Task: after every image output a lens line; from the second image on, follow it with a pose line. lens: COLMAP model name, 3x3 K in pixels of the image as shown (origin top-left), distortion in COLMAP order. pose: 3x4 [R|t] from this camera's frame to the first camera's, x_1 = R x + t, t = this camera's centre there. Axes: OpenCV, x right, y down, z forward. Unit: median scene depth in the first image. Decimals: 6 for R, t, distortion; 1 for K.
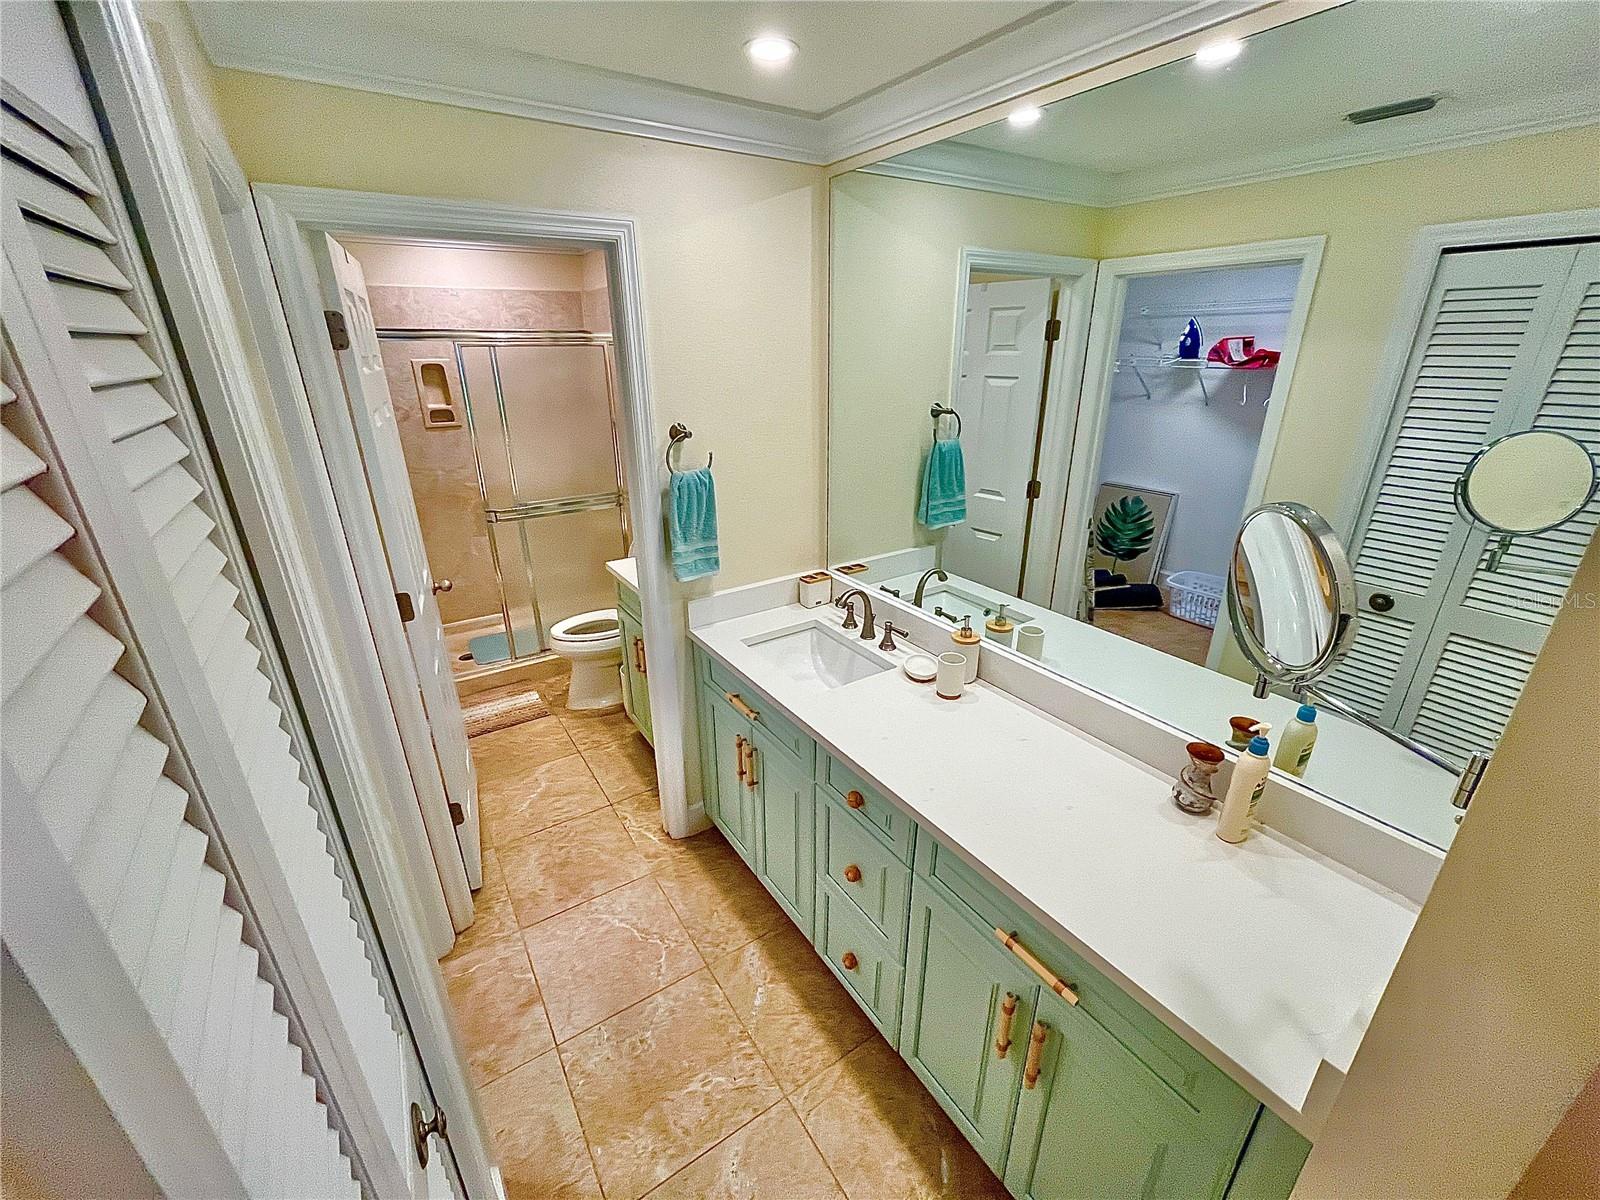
lens RADIAL K [[650.8, 0, 800.0], [0, 650.8, 600.0], [0, 0, 1]] dist [0.001972, 0.000109]
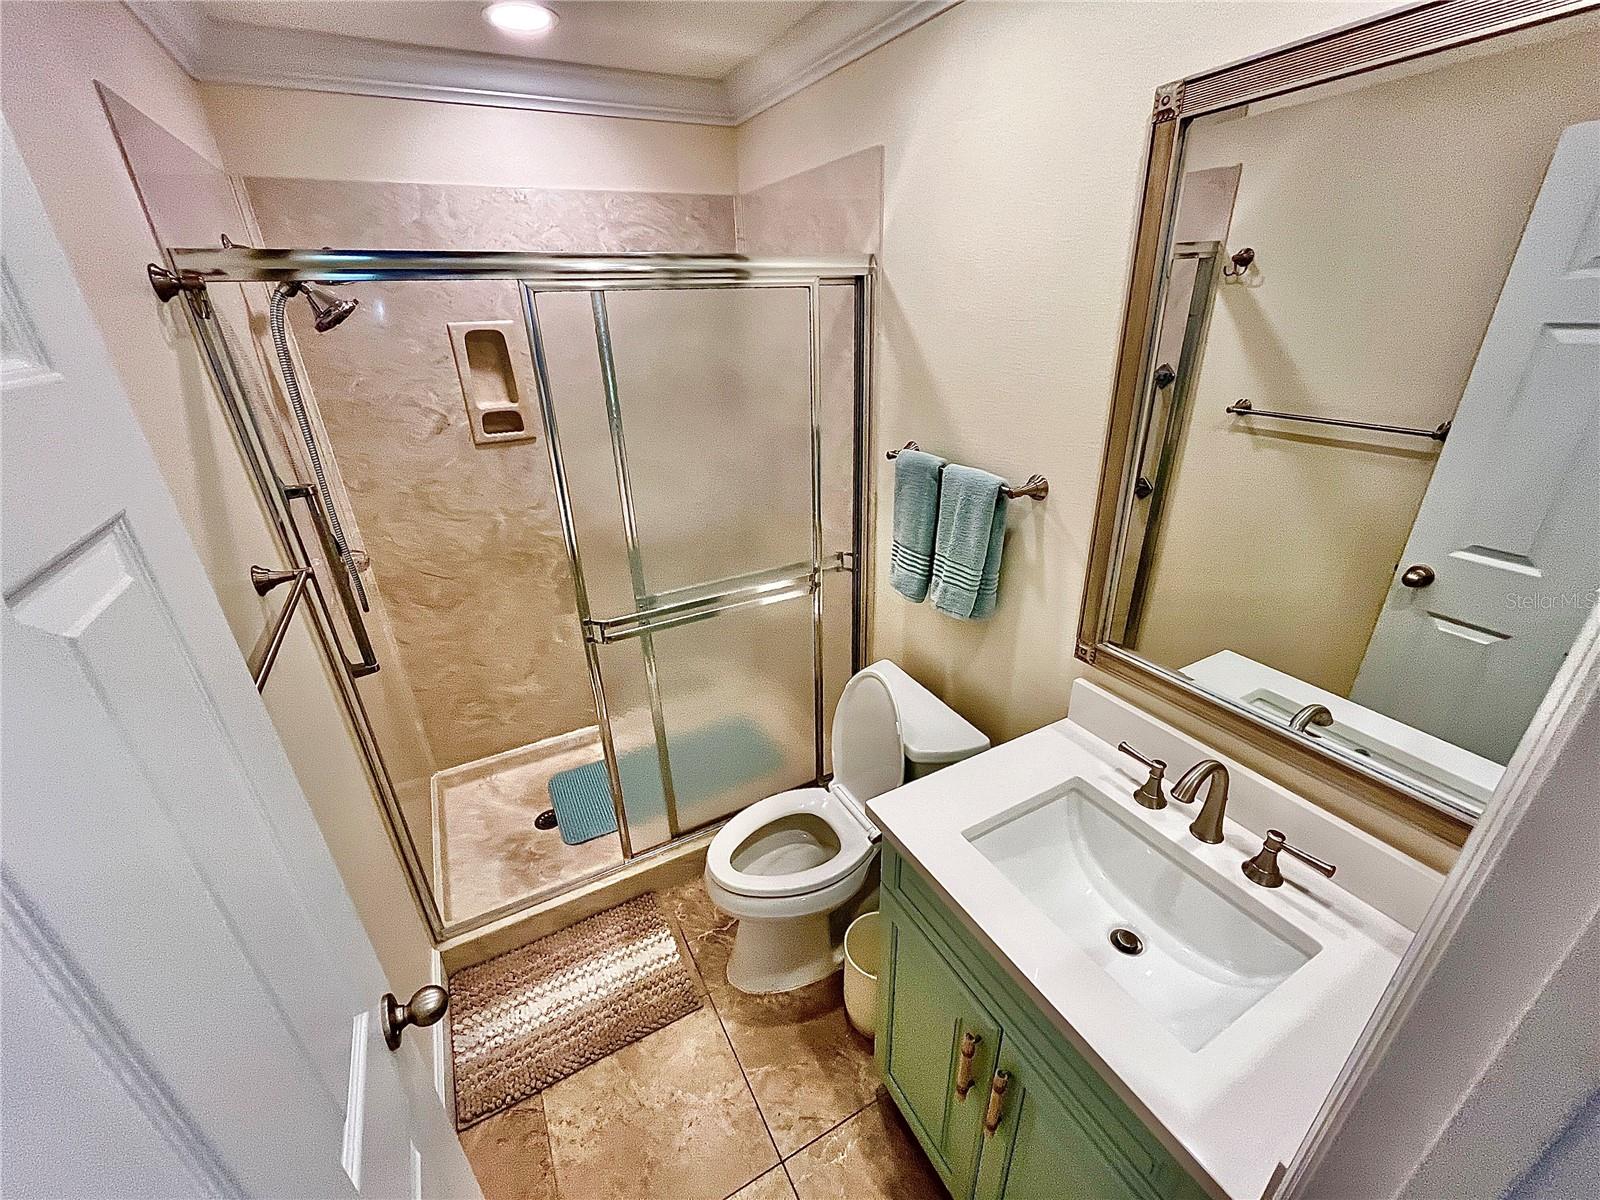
lens RADIAL K [[650.8, 0, 800.0], [0, 650.8, 600.0], [0, 0, 1]] dist [0.001972, 0.000109]
pose [[0.995901, 0.014059, -0.089347, -0.233242], [-0.009463, 0.998620, 0.051652, -0.157709], [0.089950, -0.050595, 0.994660, 0.441500]]
